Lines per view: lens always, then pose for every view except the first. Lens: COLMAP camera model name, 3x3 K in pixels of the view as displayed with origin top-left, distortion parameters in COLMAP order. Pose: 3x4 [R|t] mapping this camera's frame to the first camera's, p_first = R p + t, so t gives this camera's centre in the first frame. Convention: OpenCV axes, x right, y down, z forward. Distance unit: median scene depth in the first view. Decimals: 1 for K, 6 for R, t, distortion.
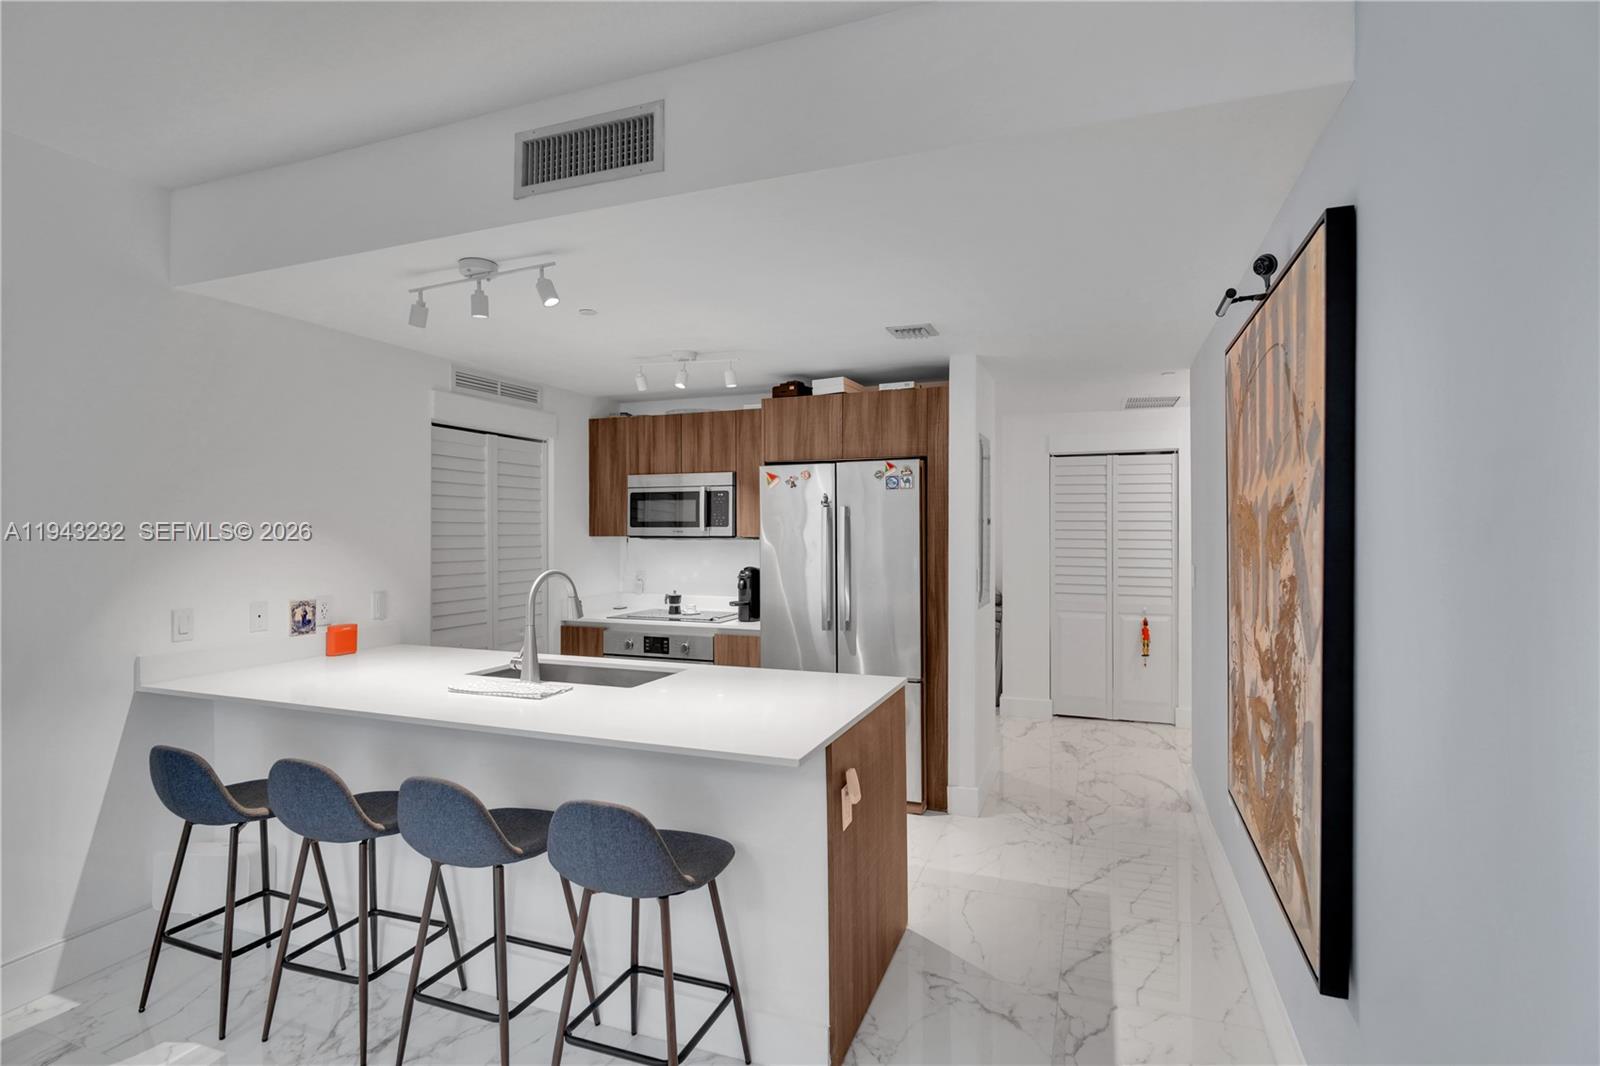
lens RADIAL K [[760.8, 0, 808.7], [0, 760.8, 527.3], [0, 0, 1]] dist [-0.003520, 0.000225]
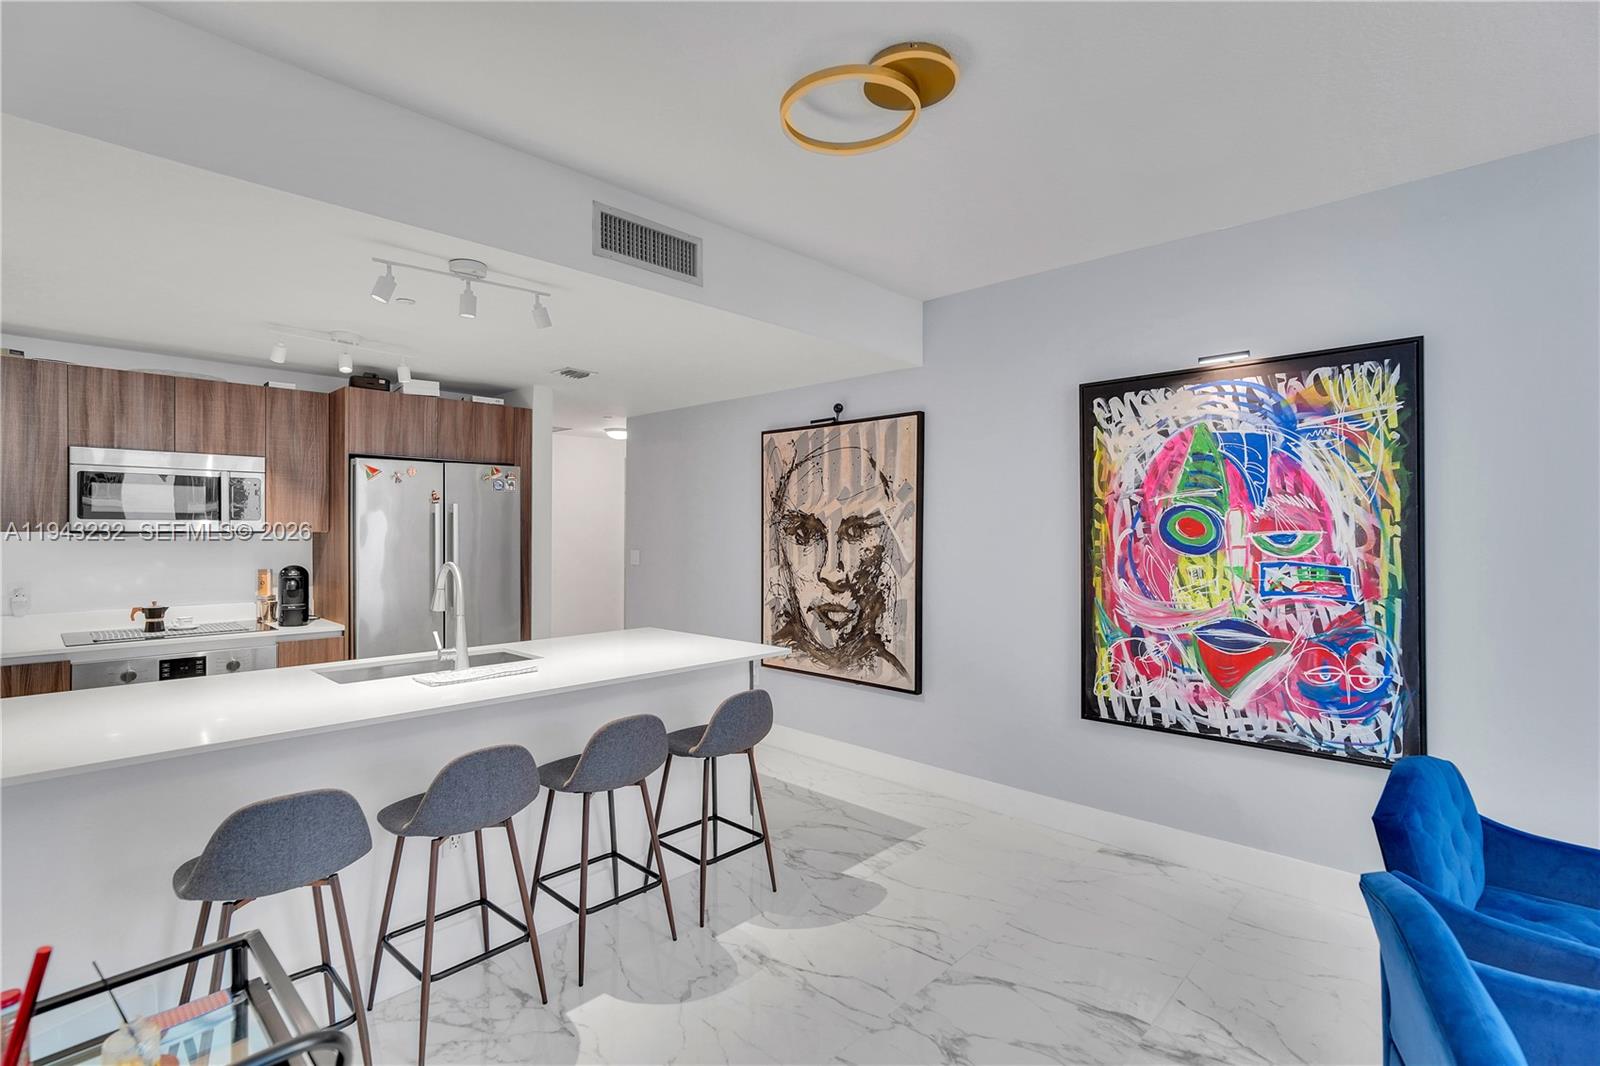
lens RADIAL K [[761.6, 0, 789.0], [0, 761.6, 525.8], [0, 0, 1]] dist [-0.002093, 0.000203]
pose [[0.402632, 0.006277, 0.915340, -0.675168], [-0.007570, 0.999965, -0.003527, 0.004134], [-0.915331, -0.005509, 0.402665, 0.104062]]
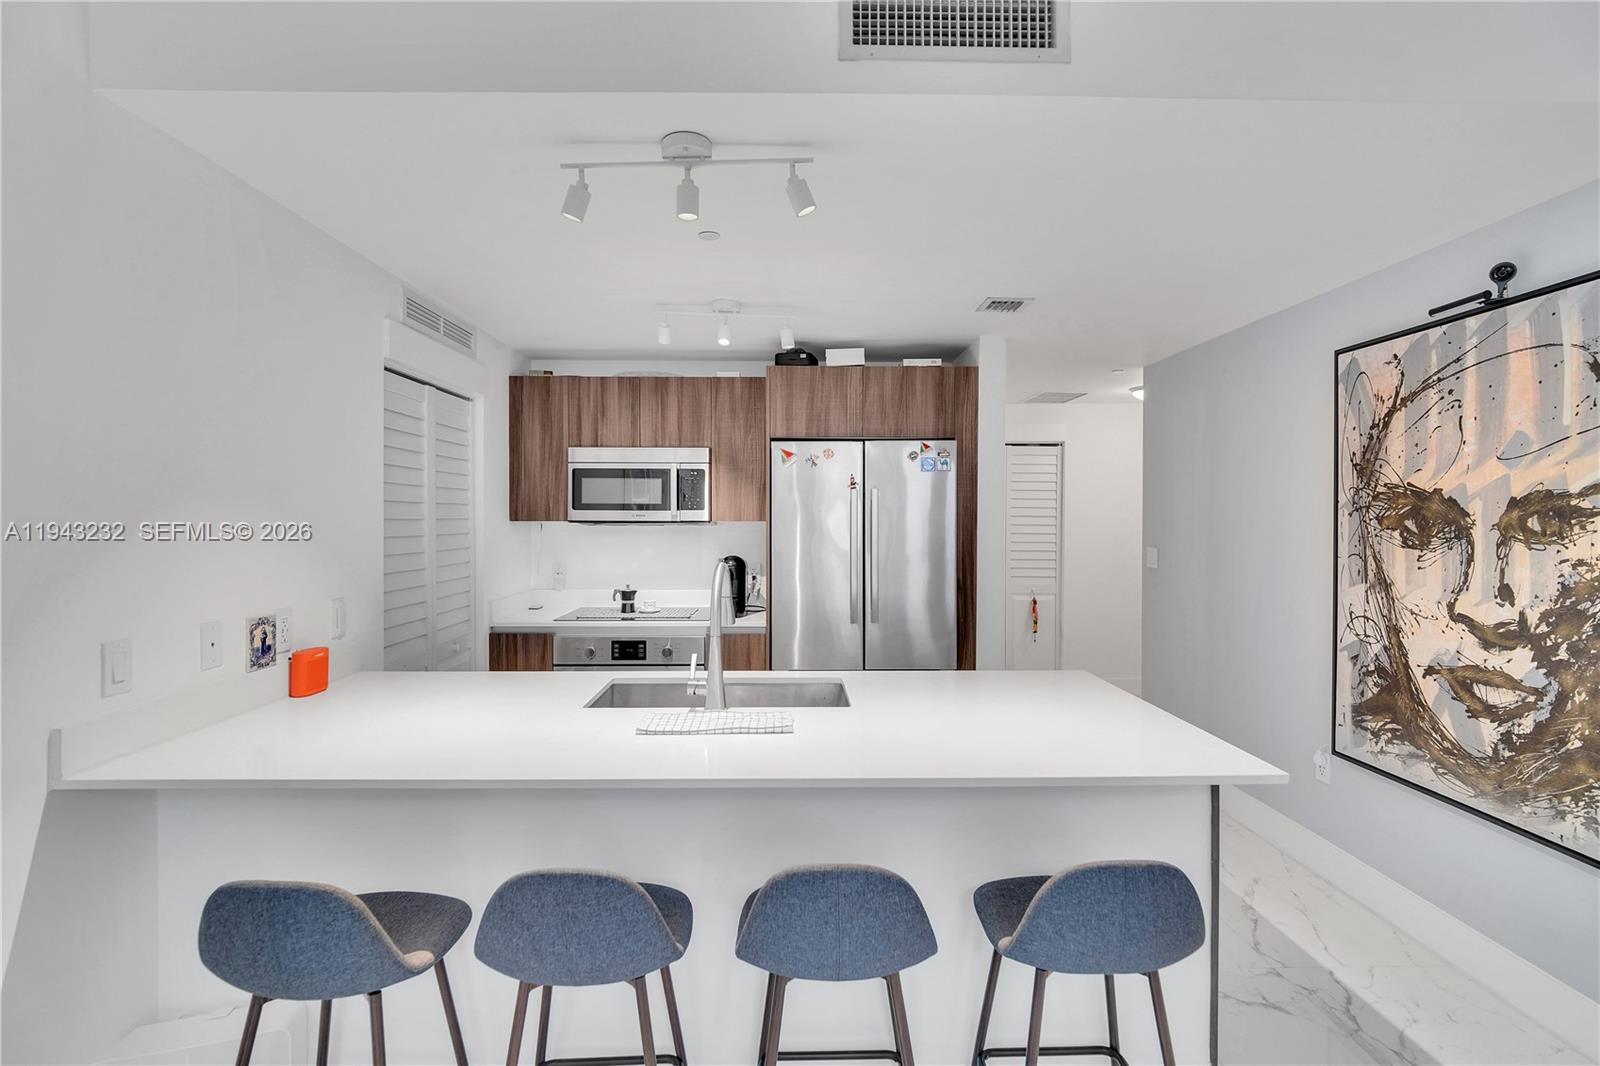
lens RADIAL K [[755.3, 0, 790.6], [0, 755.3, 524.2], [0, 0, 1]] dist [-0.012562, 0.009034]
pose [[0.930690, 0.000196, 0.365809, -0.340412], [-0.005085, 0.999910, 0.012402, 0.004297], [-0.365773, -0.013402, 0.930607, 0.162357]]
